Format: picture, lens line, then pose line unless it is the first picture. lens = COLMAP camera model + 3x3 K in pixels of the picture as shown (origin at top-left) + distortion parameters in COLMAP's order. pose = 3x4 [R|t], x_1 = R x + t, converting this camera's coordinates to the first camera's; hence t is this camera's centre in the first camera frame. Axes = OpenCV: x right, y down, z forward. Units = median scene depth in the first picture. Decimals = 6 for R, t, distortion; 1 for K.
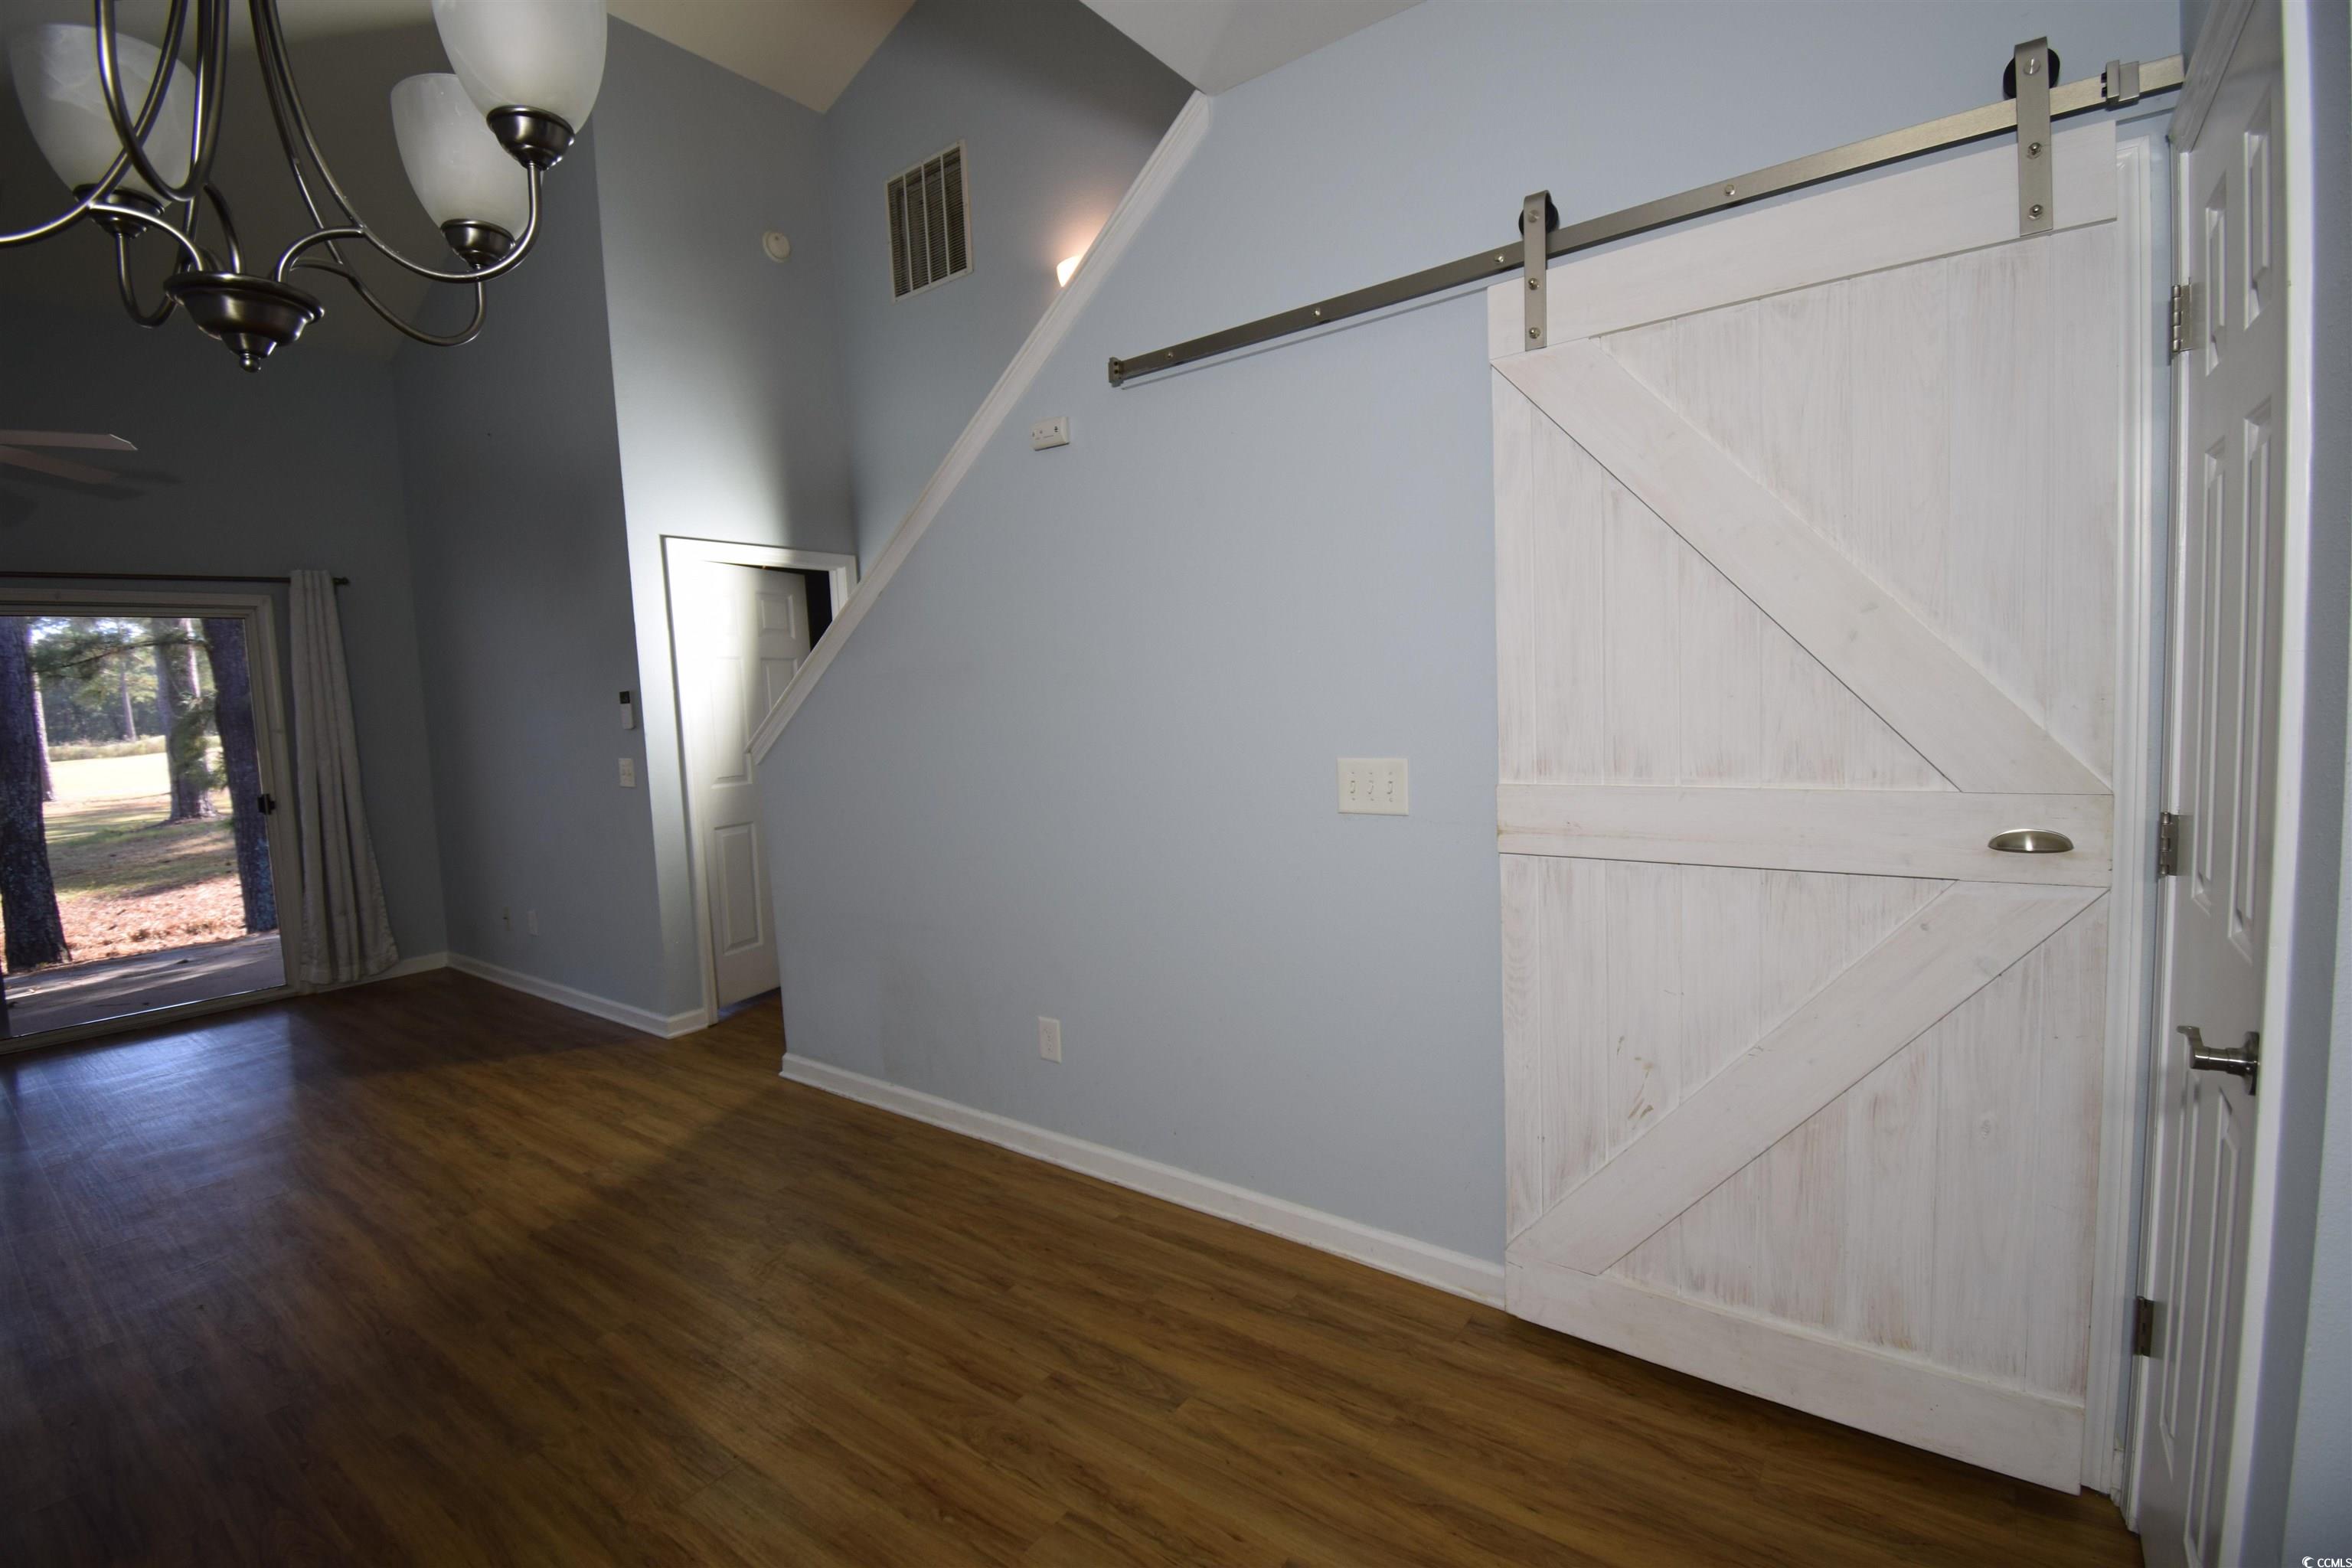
lens RADIAL K [[1036.0, 0, 1178.8], [0, 1036.0, 780.4], [0, 0, 1]] dist [0.016603, -0.026230]
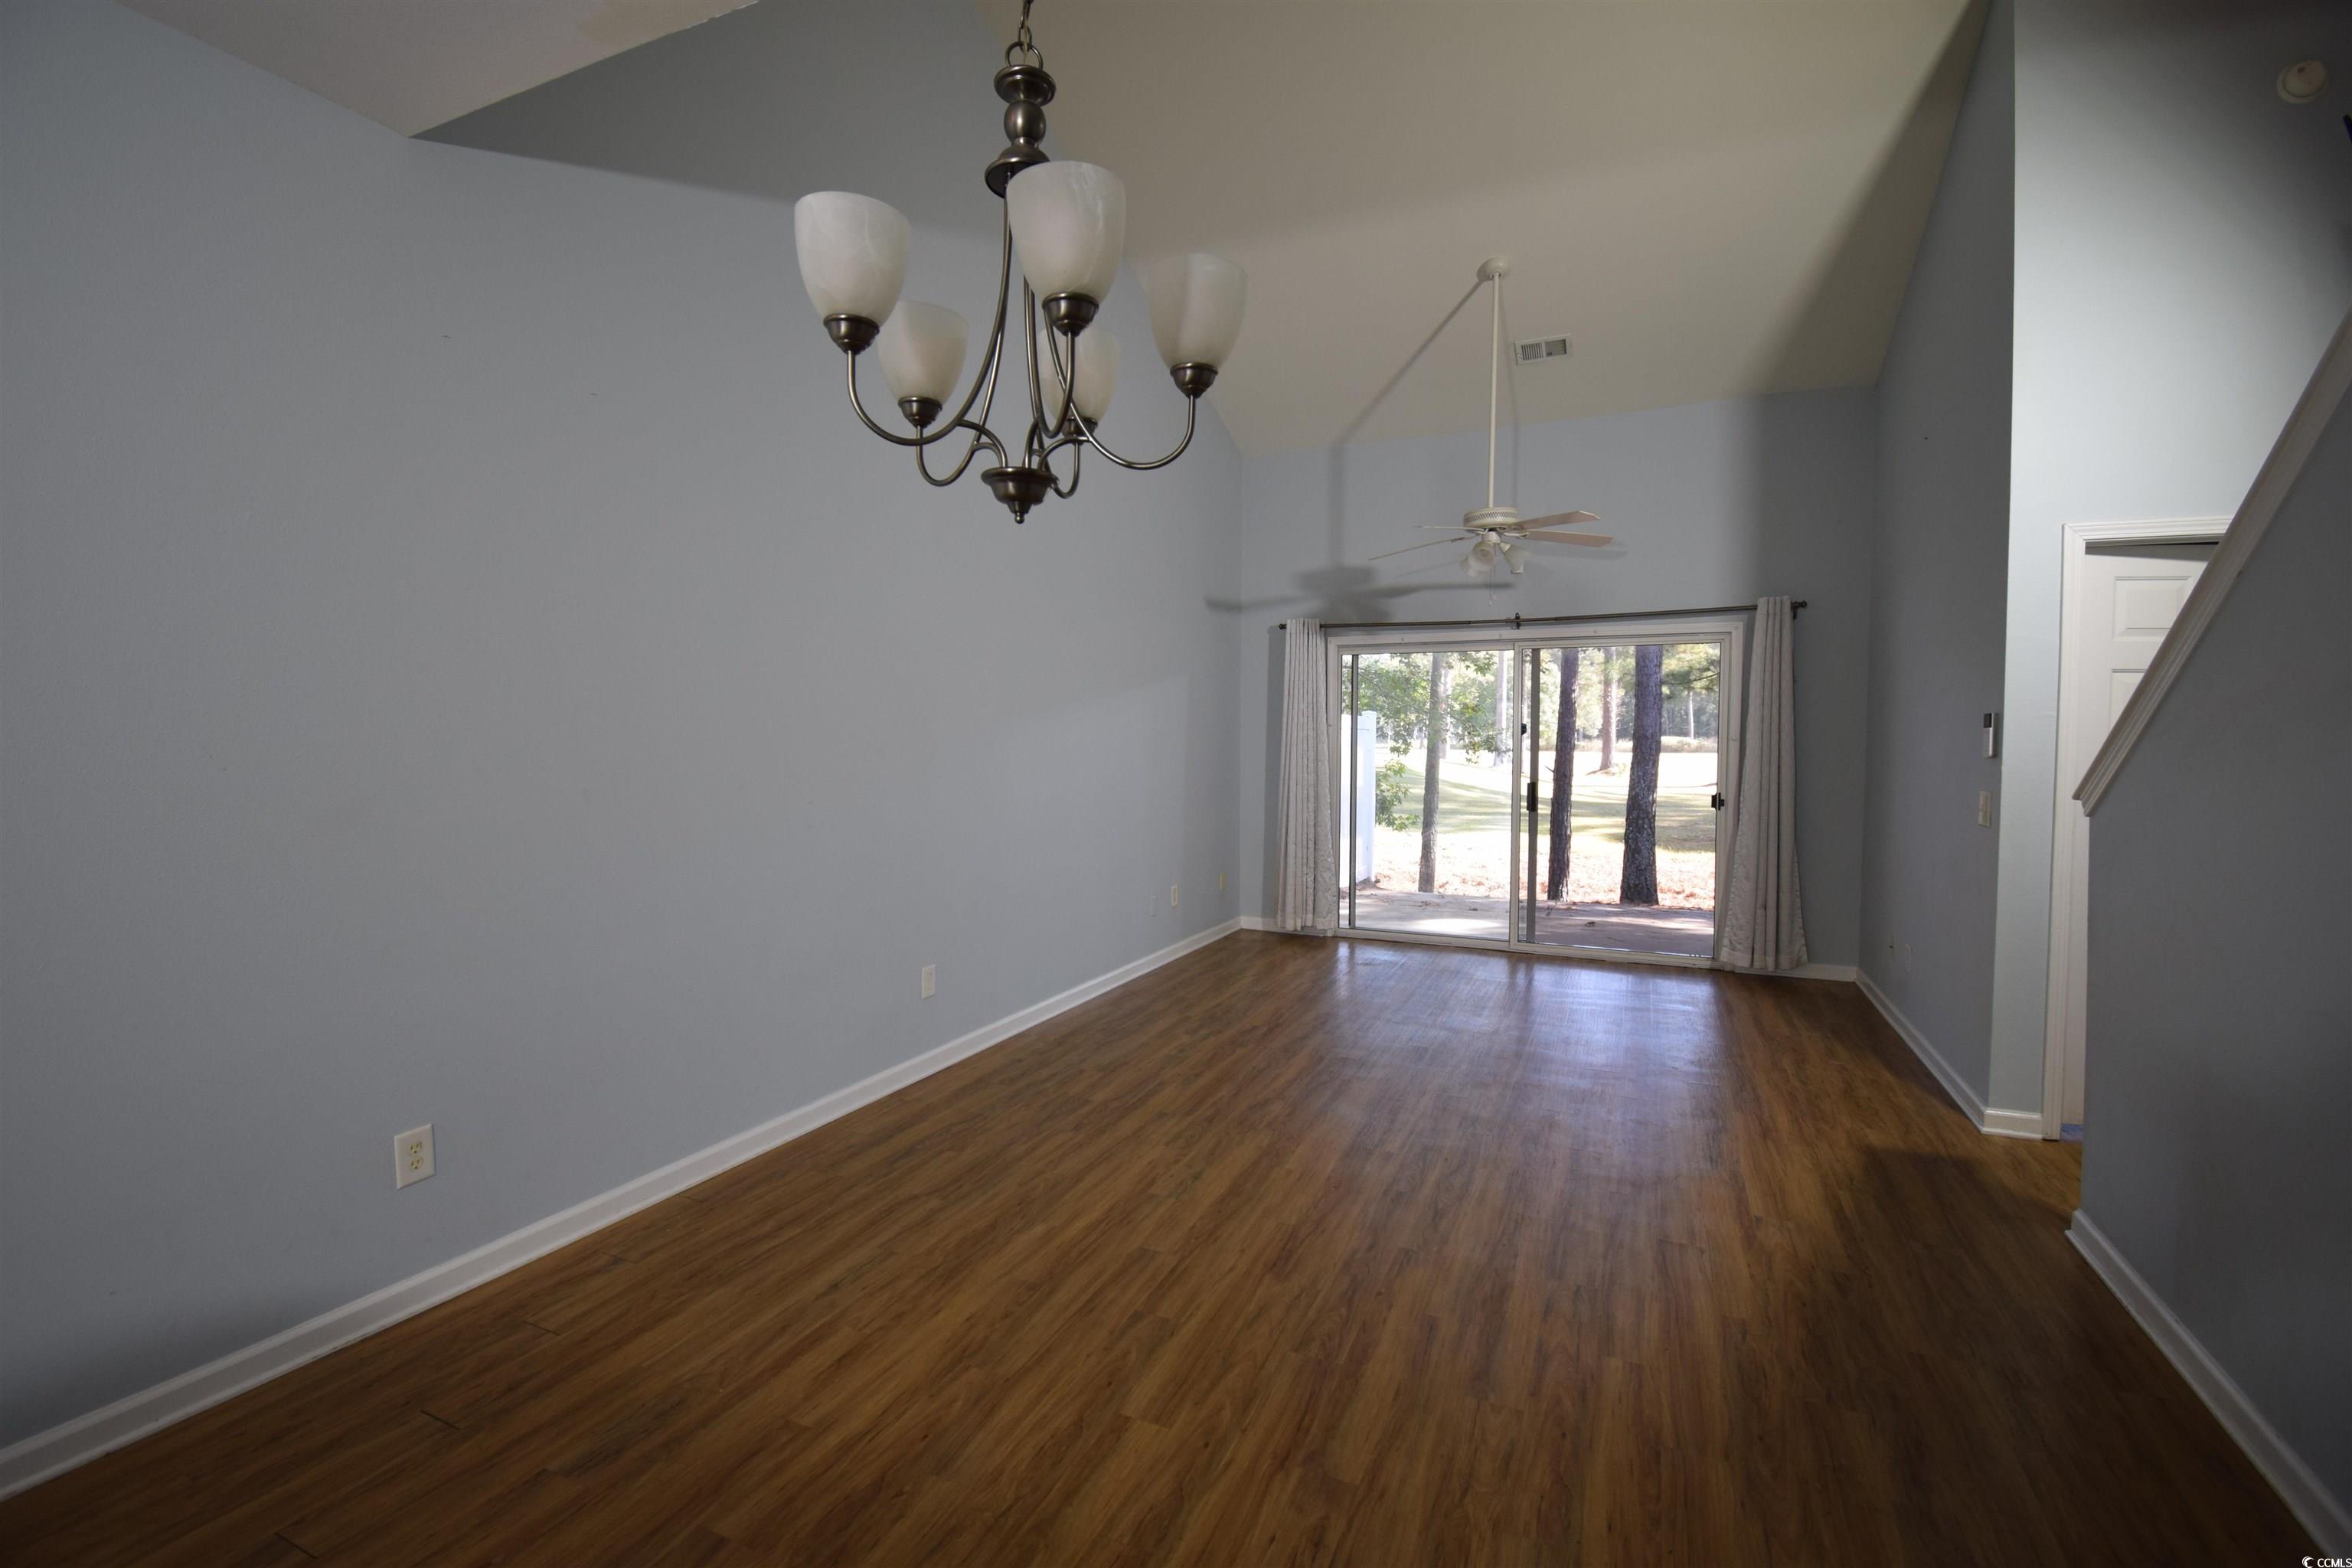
lens RADIAL K [[1036.0, 0, 1178.8], [0, 1036.0, 780.4], [0, 0, 1]] dist [0.016603, -0.026230]
pose [[0.216924, 0.087266, -0.972280, 0.189866], [-0.098065, 0.992906, 0.067238, -0.030108], [0.971250, 0.080761, 0.223943, 0.217496]]
